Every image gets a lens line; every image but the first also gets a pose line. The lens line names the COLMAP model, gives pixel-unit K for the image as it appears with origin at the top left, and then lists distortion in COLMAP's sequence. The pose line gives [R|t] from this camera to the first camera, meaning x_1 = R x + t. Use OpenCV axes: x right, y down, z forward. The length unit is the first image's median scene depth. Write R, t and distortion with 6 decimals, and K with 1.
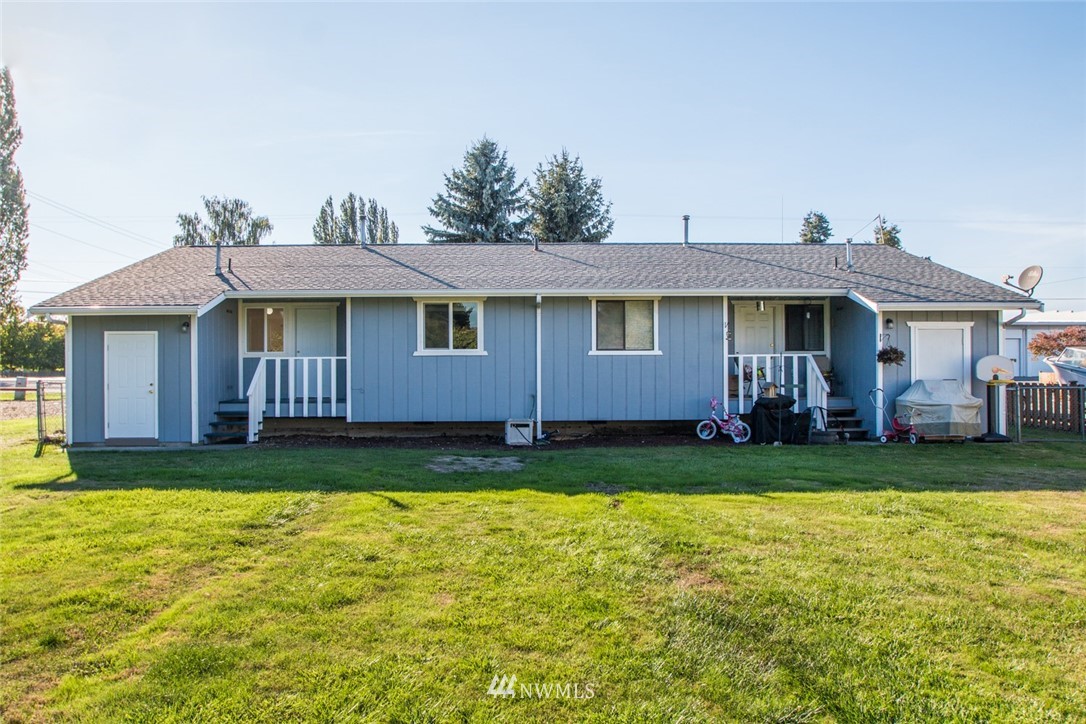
lens RADIAL K [[804.9, 0, 518.7], [0, 804.9, 359.2], [0, 0, 1]] dist [-0.011732, 0.000423]
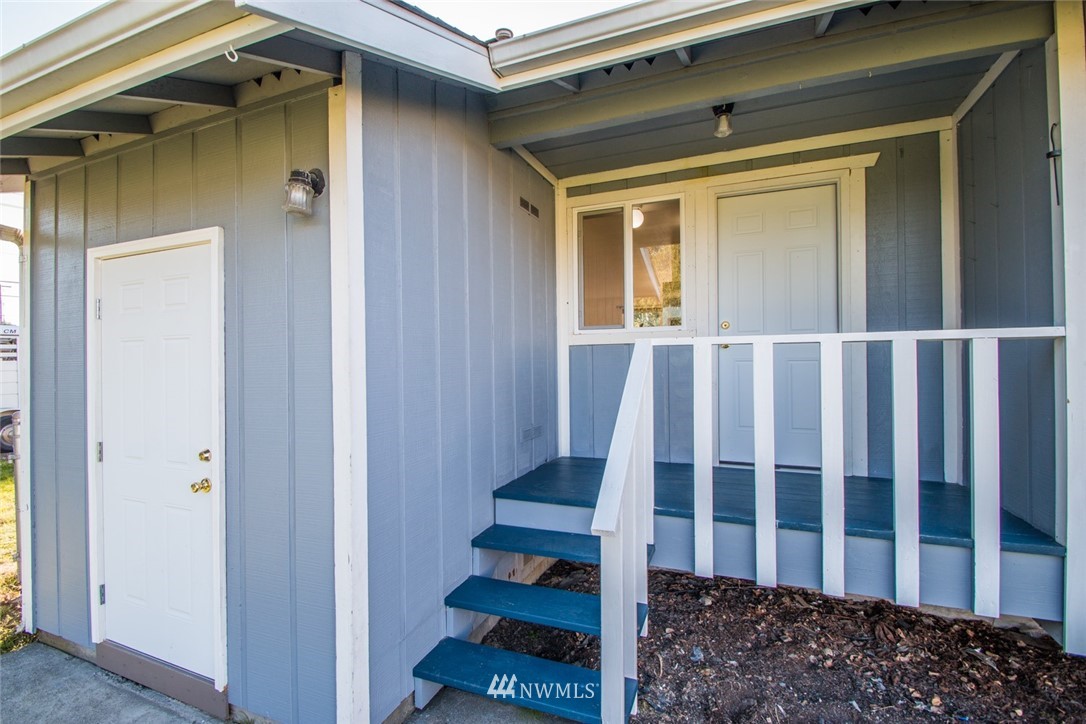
lens RADIAL K [[505.6, 0, 538.1], [0, 505.6, 364.3], [0, 0, 1]] dist [-0.001463, -0.000644]
pose [[0.927332, -0.005662, -0.374196, -0.240639], [0.009552, 0.999918, 0.008542, 0.003515], [0.374117, -0.011495, 0.927310, 0.696510]]
